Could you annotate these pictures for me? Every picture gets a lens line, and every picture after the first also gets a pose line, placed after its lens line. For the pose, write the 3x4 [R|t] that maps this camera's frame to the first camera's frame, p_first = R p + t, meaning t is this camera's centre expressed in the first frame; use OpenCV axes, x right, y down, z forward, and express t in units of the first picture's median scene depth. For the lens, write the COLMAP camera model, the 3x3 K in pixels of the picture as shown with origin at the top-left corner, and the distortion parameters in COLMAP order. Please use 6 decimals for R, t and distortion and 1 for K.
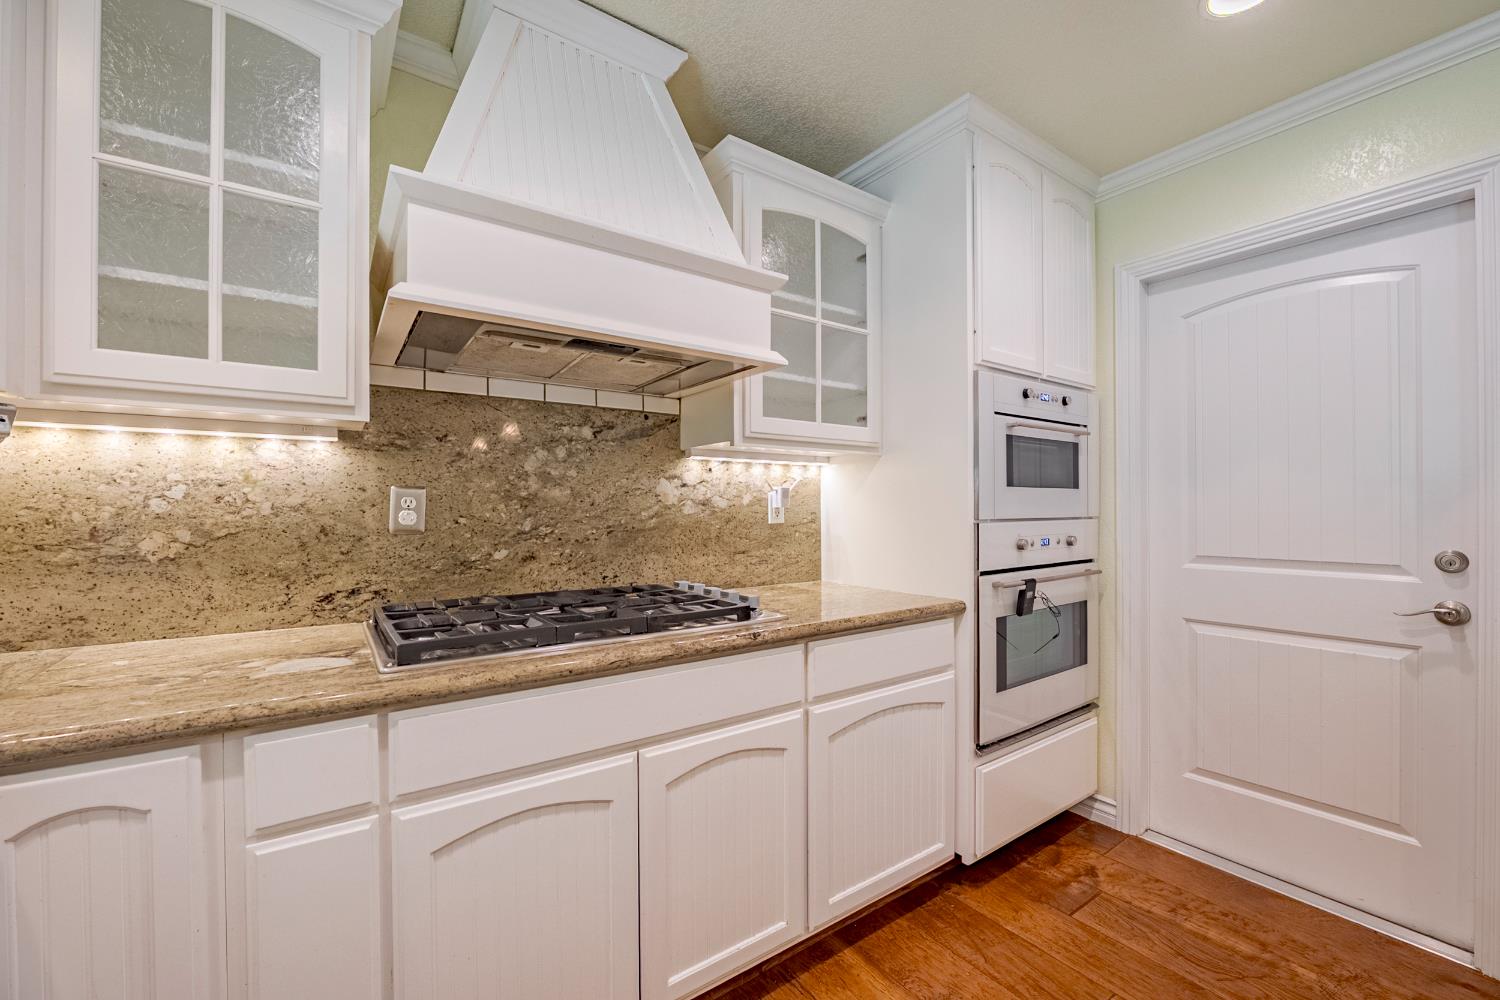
lens RADIAL K [[611.1, 0, 755.3], [0, 611.1, 512.6], [0, 0, 1]] dist [-0.013433, 0.000163]
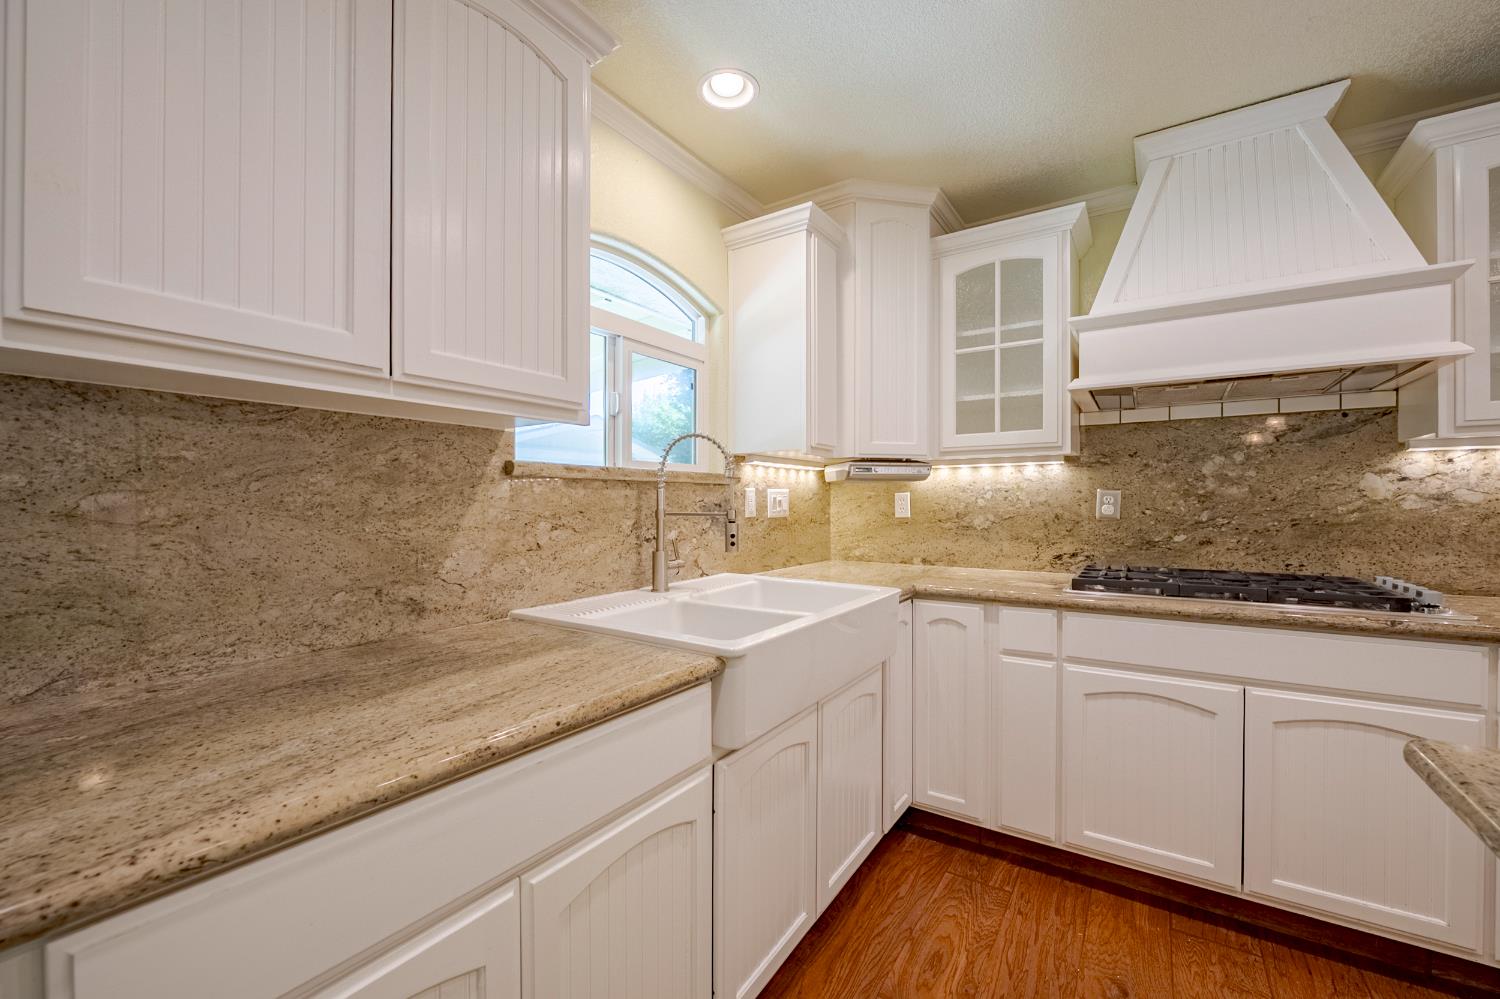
lens RADIAL K [[604.9, 0, 730.3], [0, 604.9, 505.6], [0, 0, 1]] dist [-0.013803, 0.000209]
pose [[0.339828, 0.003678, -0.940480, 0.459295], [-0.004588, 0.999987, 0.002253, -0.000523], [0.940476, 0.003549, 0.339841, -0.350249]]
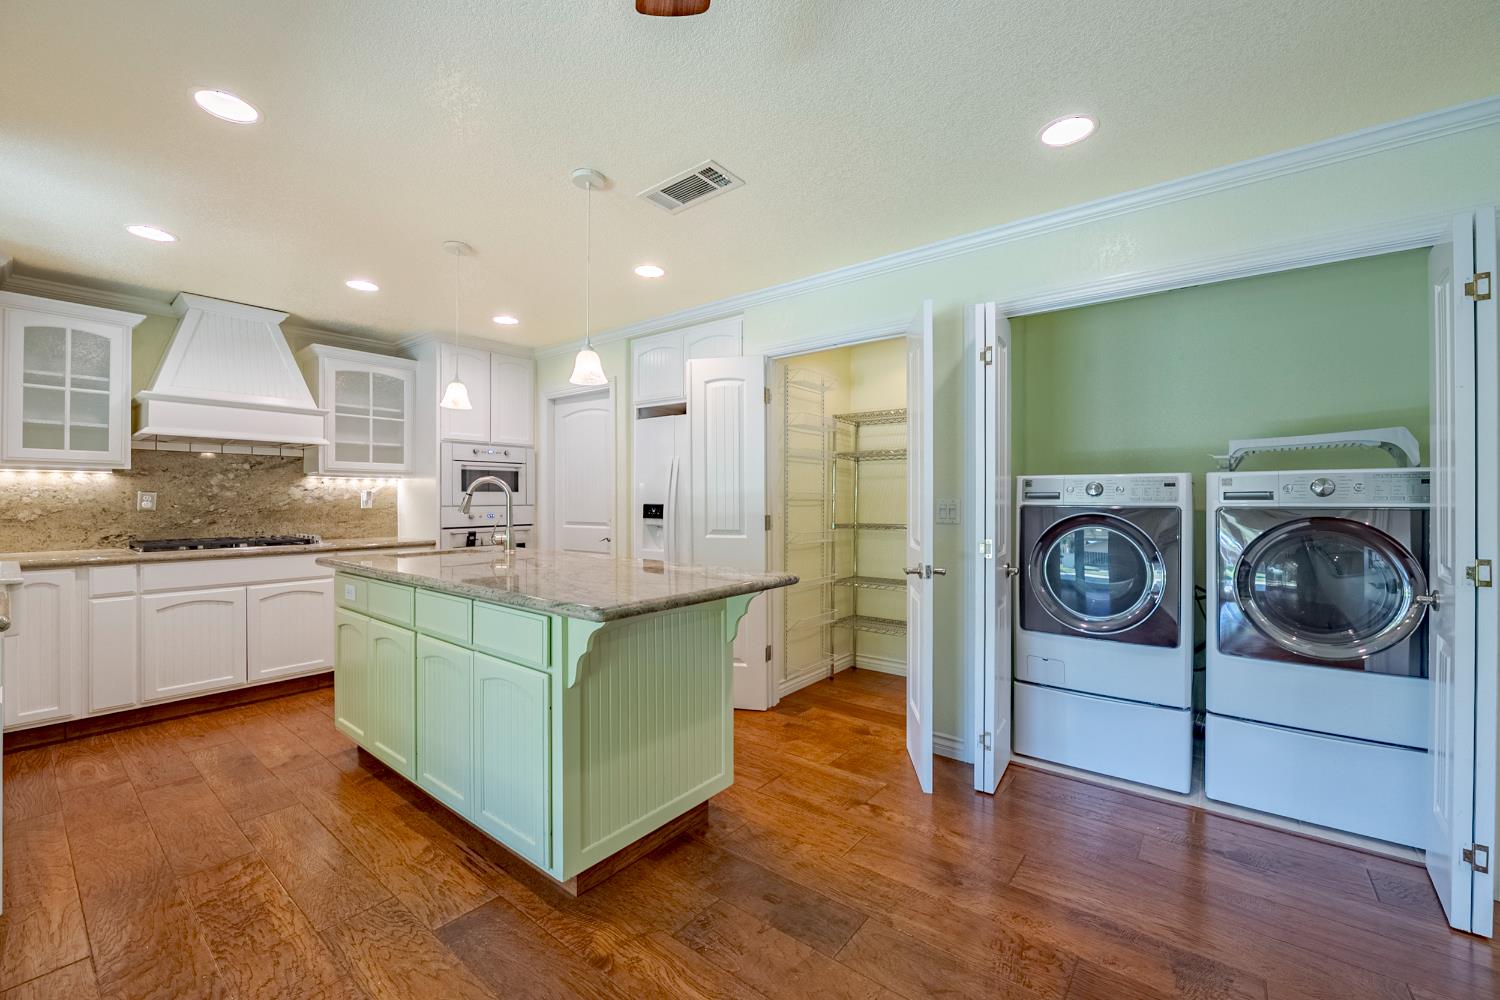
lens RADIAL K [[599.0, 0, 750.8], [0, 599.0, 501.0], [0, 0, 1]] dist [-0.009948, 0.000293]
pose [[0.959792, 0.002044, 0.280705, 0.908487], [-0.000764, 0.999989, -0.004668, 0.002624], [-0.280711, 0.004265, 0.959783, -1.642819]]
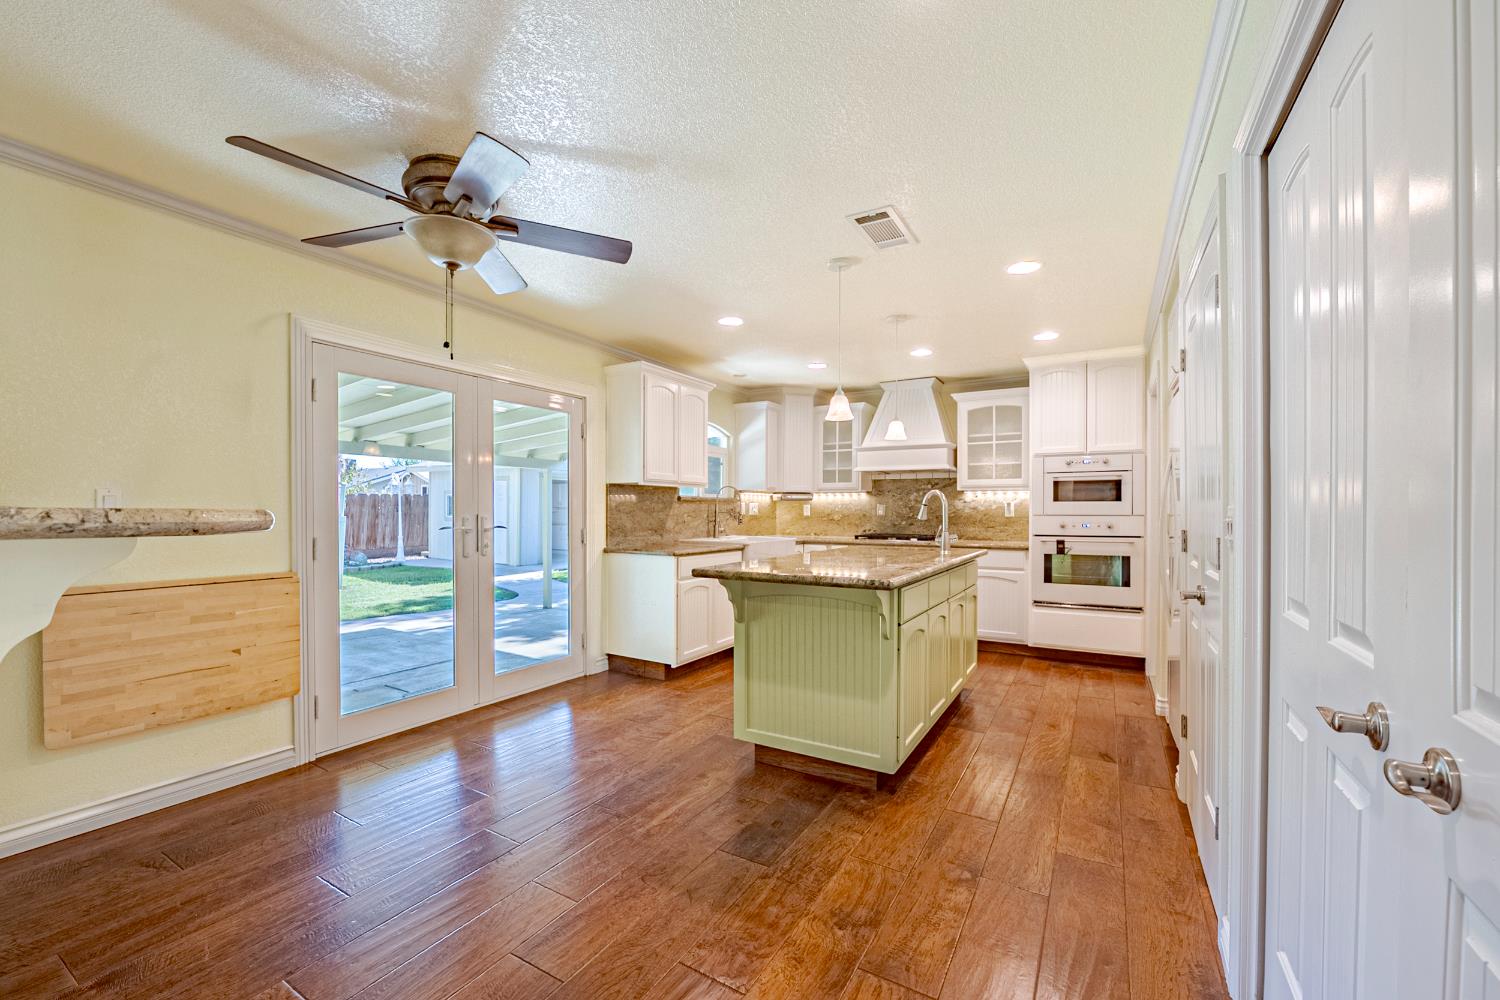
lens RADIAL K [[615.0, 0, 729.9], [0, 615.0, 509.3], [0, 0, 1]] dist [-0.011646, -0.000007]
pose [[0.395722, 0.002330, -0.918367, 2.378598], [-0.010405, 0.999944, -0.001947, 0.005803], [0.918311, 0.010326, 0.395724, -1.299398]]
